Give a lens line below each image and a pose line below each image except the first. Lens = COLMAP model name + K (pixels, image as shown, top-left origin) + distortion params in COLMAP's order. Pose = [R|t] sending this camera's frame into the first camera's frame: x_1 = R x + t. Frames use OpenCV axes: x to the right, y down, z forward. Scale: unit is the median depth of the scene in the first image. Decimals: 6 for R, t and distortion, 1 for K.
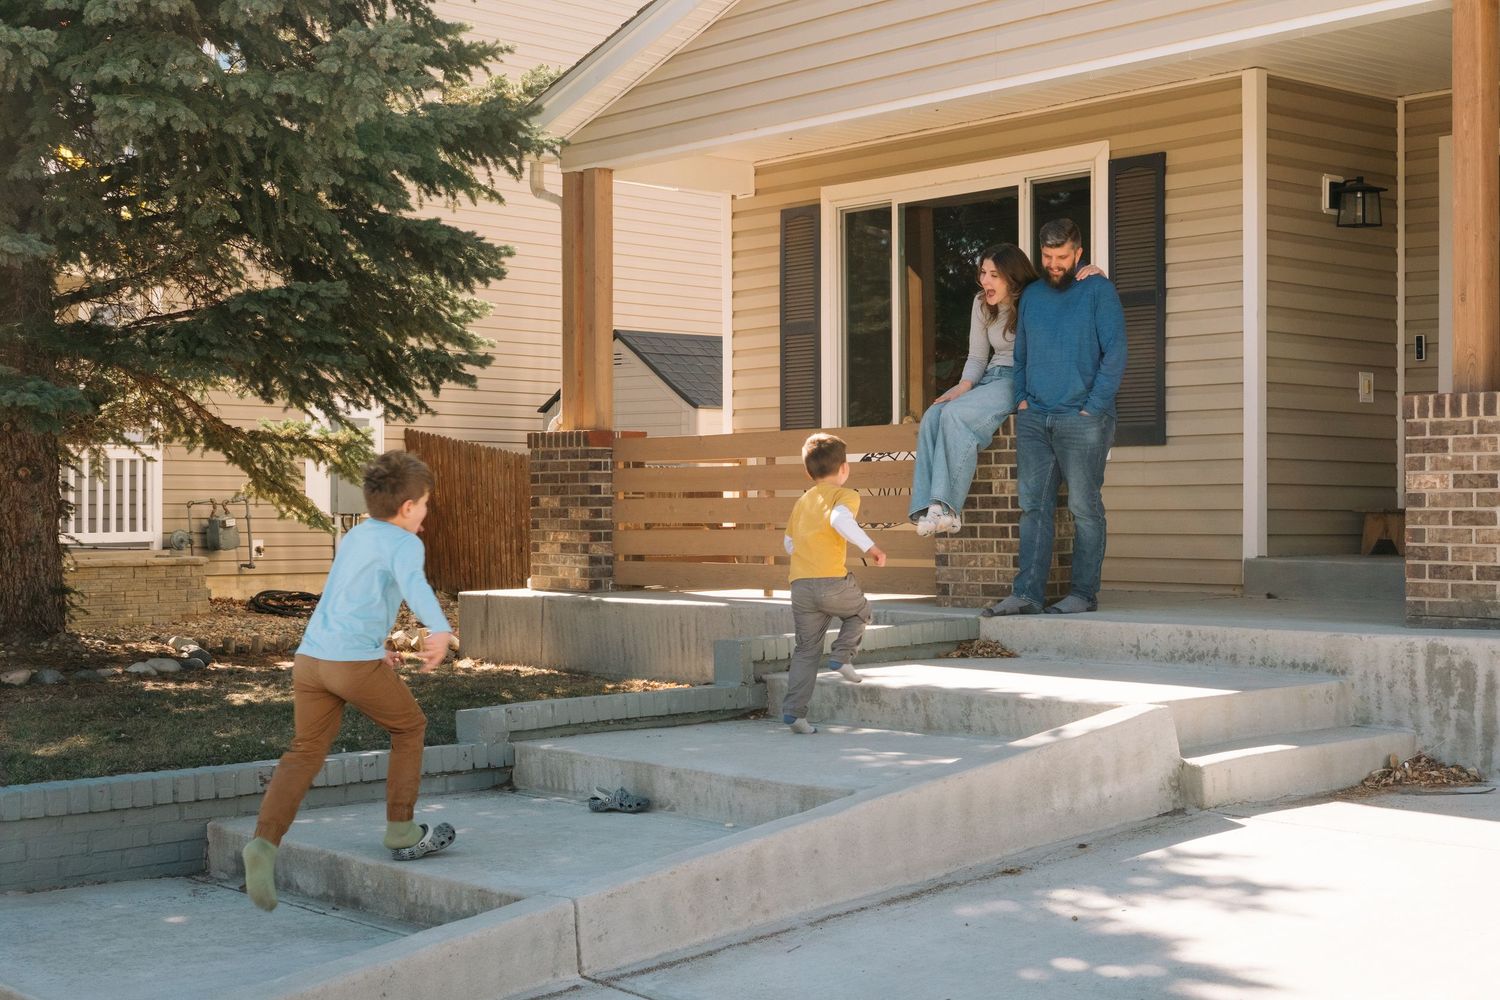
lens RADIAL K [[2226.6, 0, 750.0], [0, 2226.6, 500.0], [0, 0, 1]] dist [0.036140, 0.006720]
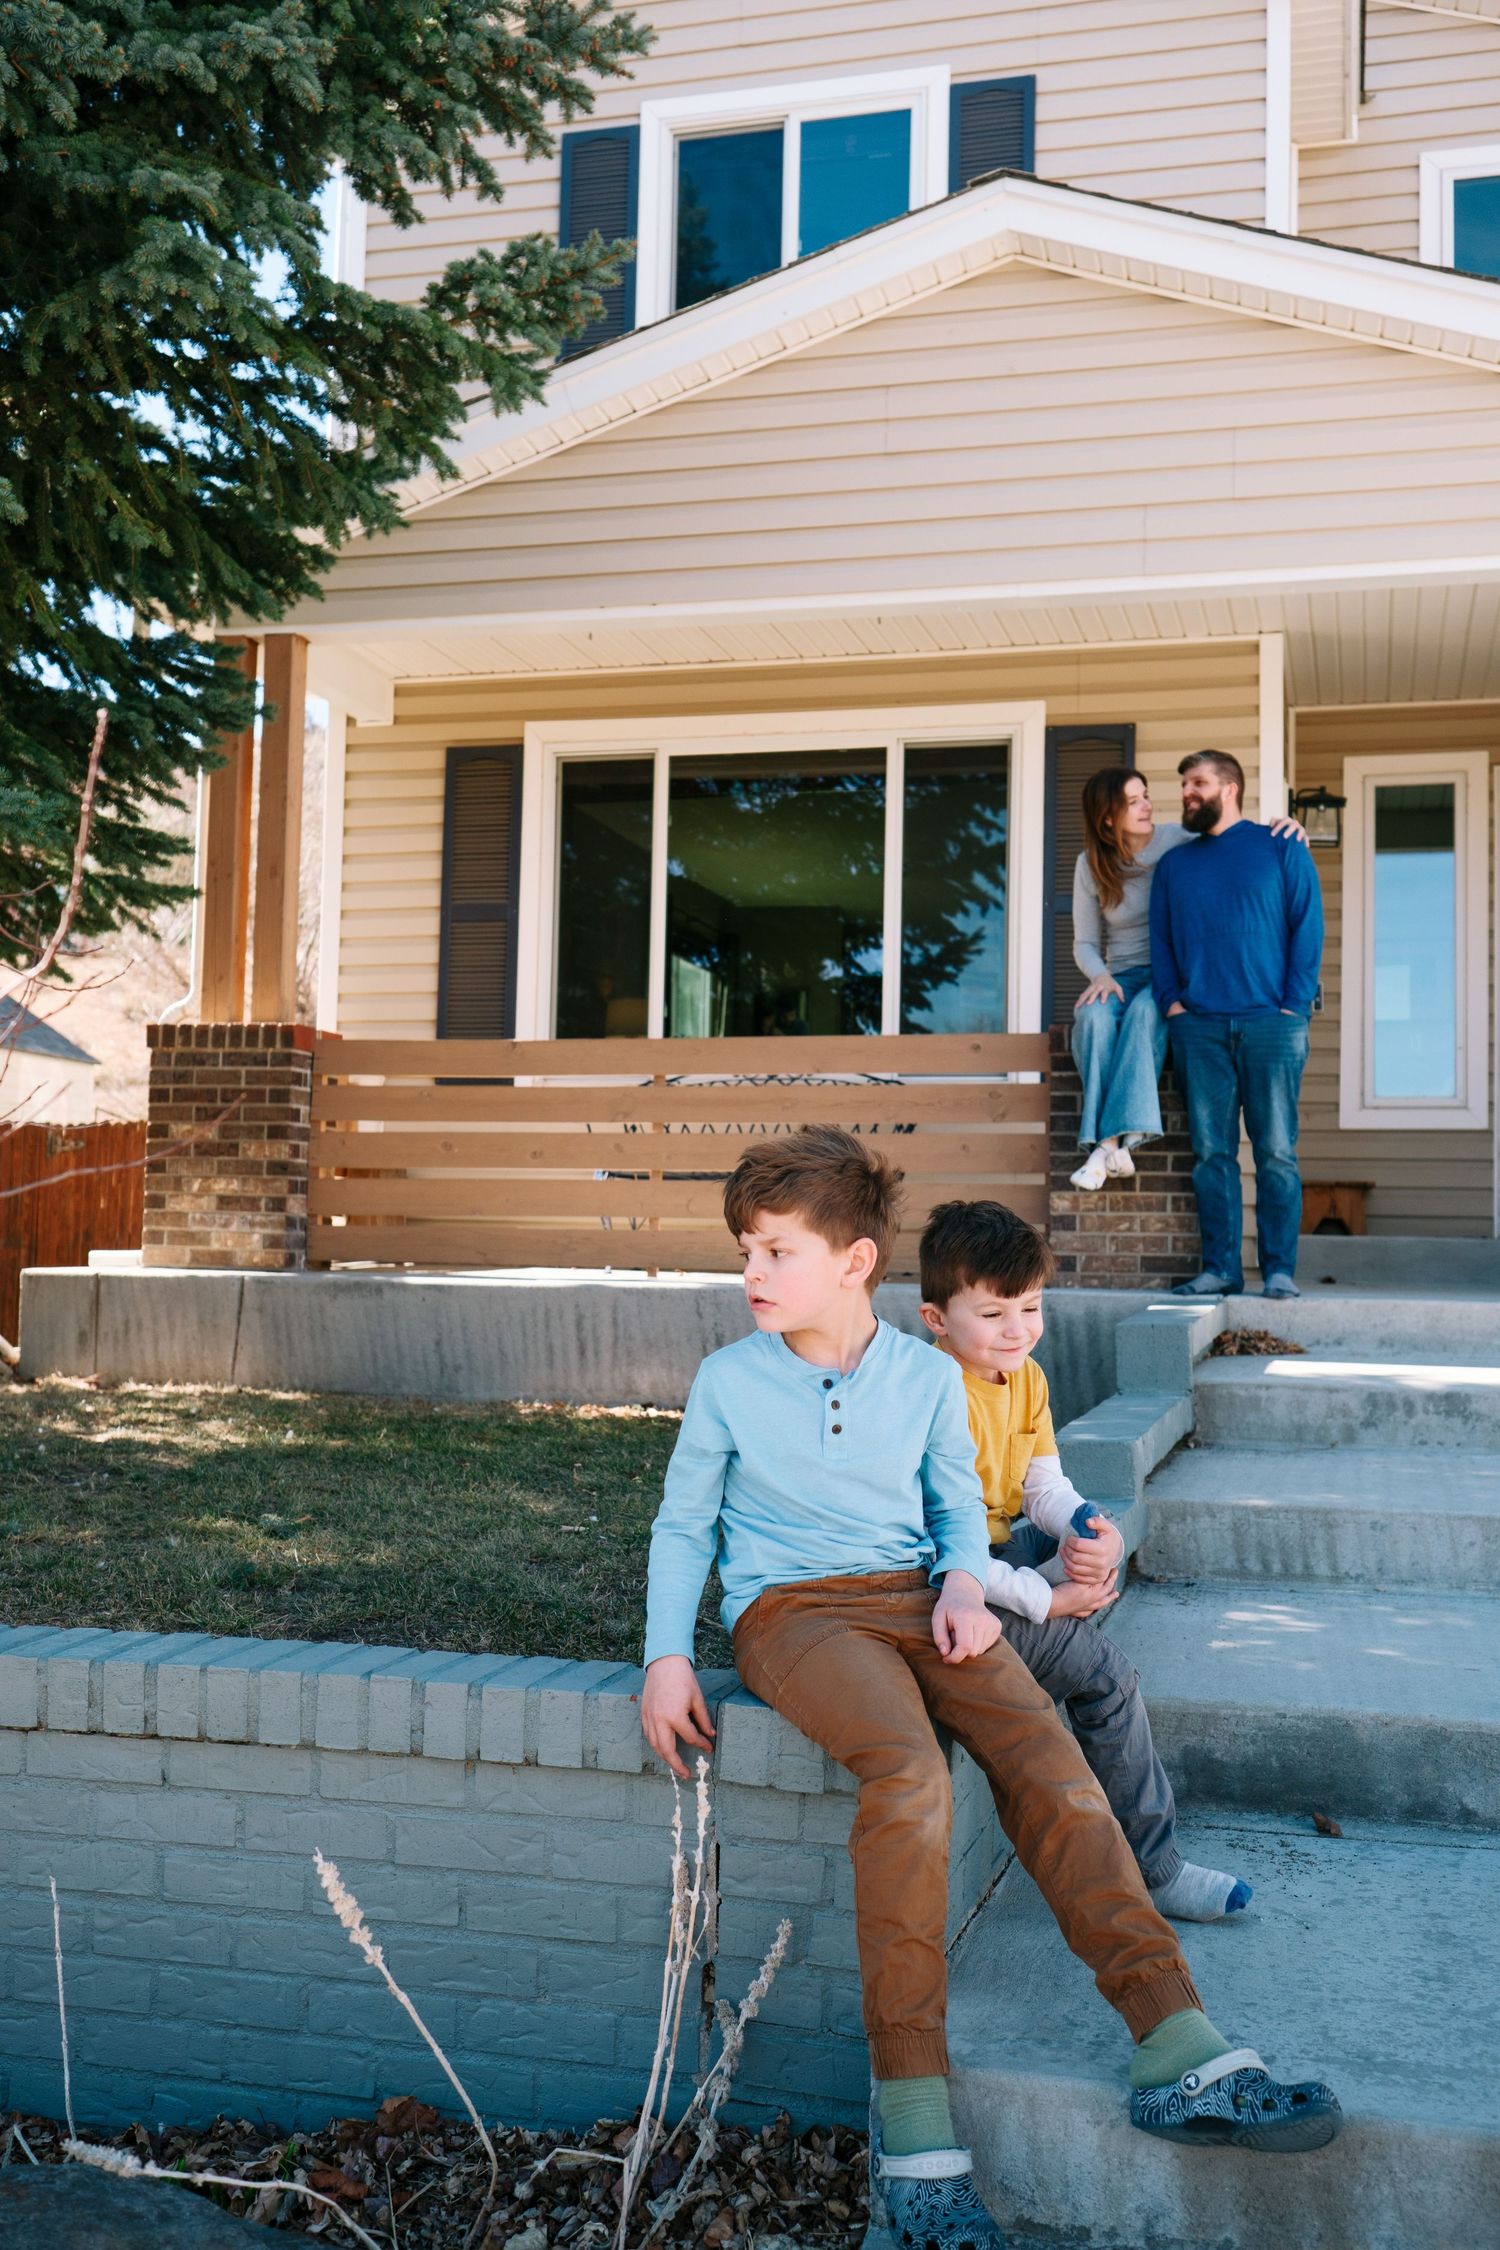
lens RADIAL K [[2245.8, 0, 705.9], [0, 2245.8, 1105.2], [0, 0, 1]] dist [0.000610, -0.001509]
pose [[0.821017, 0.059292, 0.567817, -0.492381], [-0.026349, 0.997468, -0.066059, 0.046976], [-0.570296, 0.039274, 0.820500, 0.552529]]
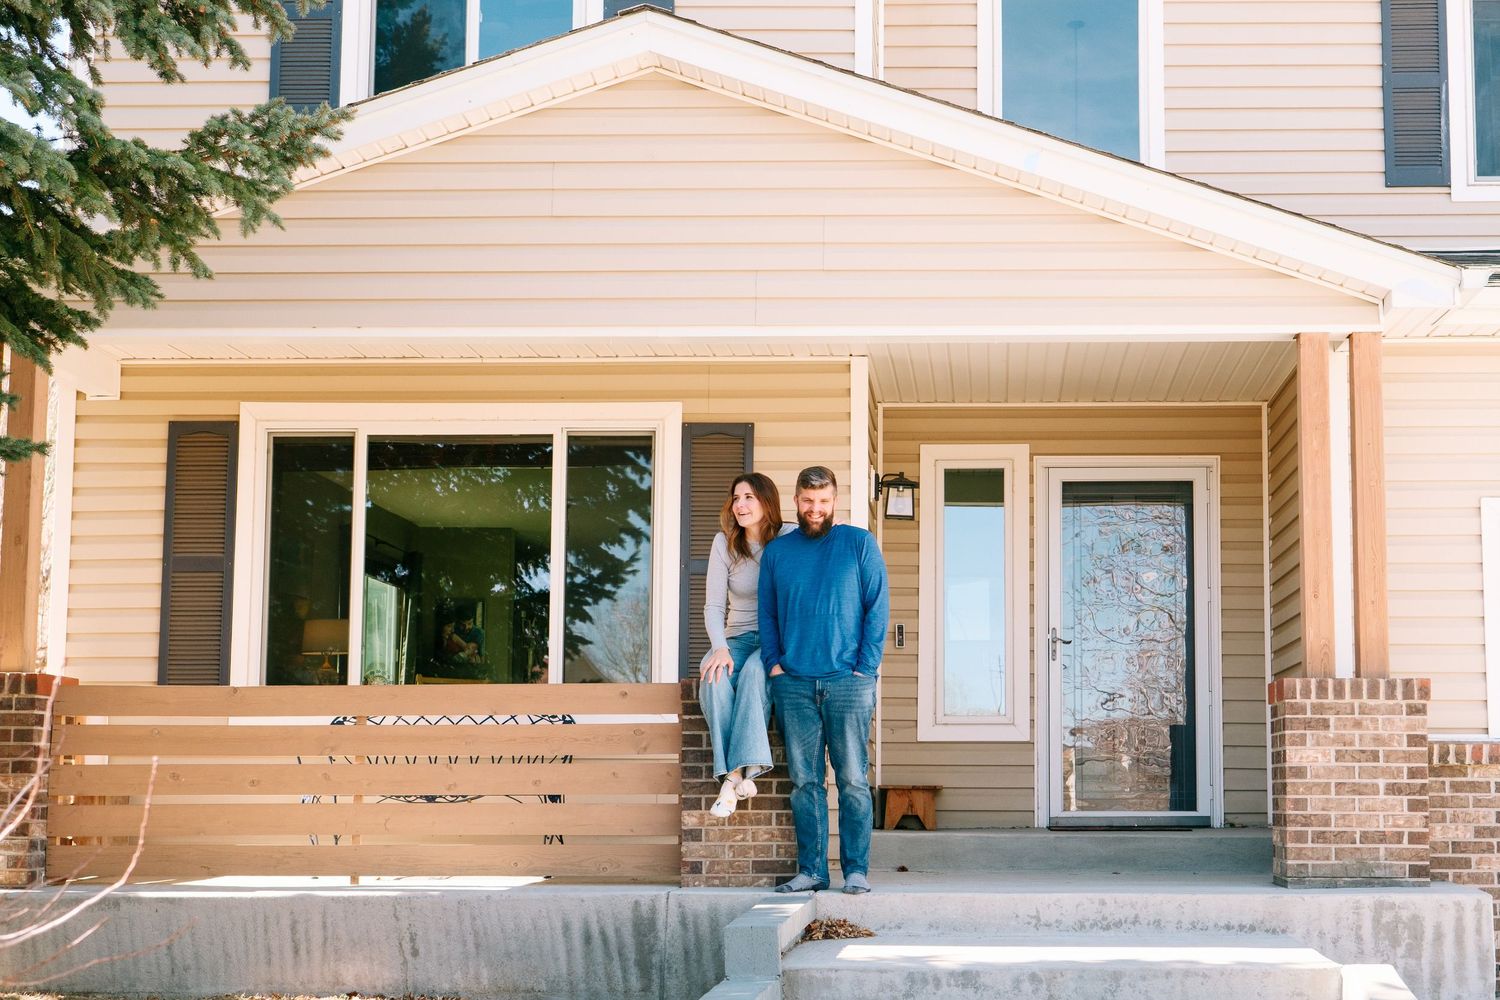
lens RADIAL K [[2109.3, 0, 888.4], [0, 2109.3, 588.5], [0, 0, 1]] dist [0.019975, -0.036036]
pose [[0.665298, 0.081340, 0.742133, -0.593480], [-0.007071, 0.994689, -0.102683, 0.017345], [-0.746544, 0.063067, 0.662340, 0.427214]]
